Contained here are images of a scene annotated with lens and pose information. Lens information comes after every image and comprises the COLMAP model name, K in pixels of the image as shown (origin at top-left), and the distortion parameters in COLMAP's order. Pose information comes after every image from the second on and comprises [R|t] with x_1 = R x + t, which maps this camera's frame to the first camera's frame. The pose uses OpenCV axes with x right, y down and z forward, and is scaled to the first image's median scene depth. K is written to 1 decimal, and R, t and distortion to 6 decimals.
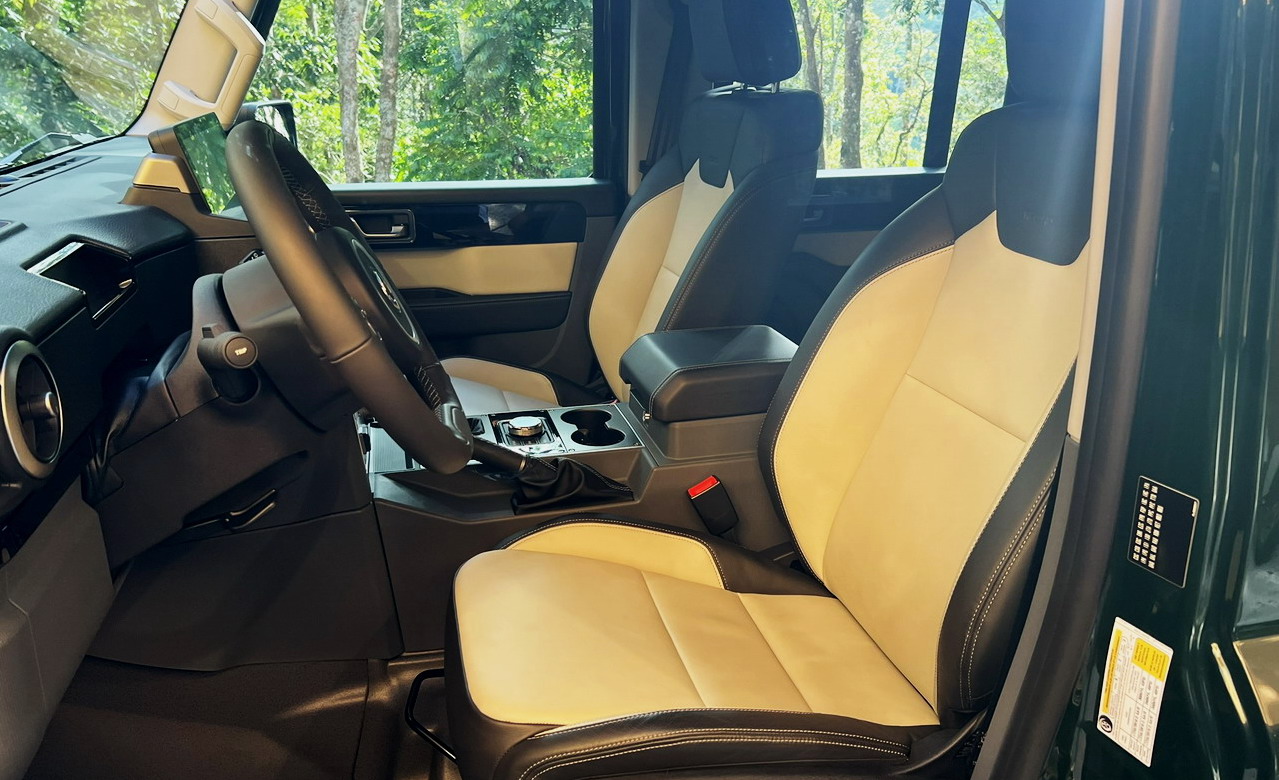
lens RADIAL K [[1017.8, 0, 639.9], [0, 1017.8, 387.3], [0, 0, 1]] dist [-0.013420, -0.005690]
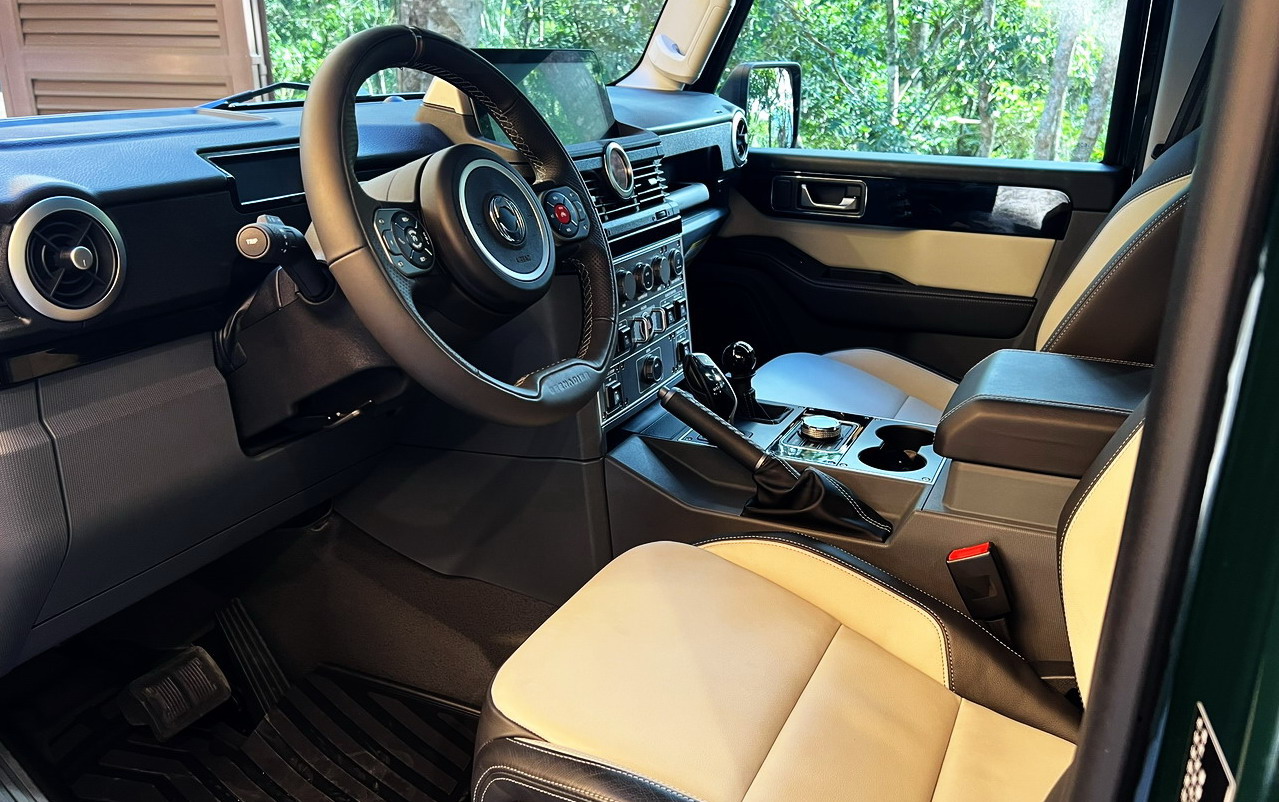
lens RADIAL K [[1005.1, 0, 639.8], [0, 1005.1, 407.5], [0, 0, 1]] dist [0.015393, -0.003942]
pose [[0.768428, 0.216455, -0.602218, 0.279352], [-0.204884, 0.974739, 0.088919, -0.021750], [0.606252, 0.055057, 0.793364, 0.234890]]
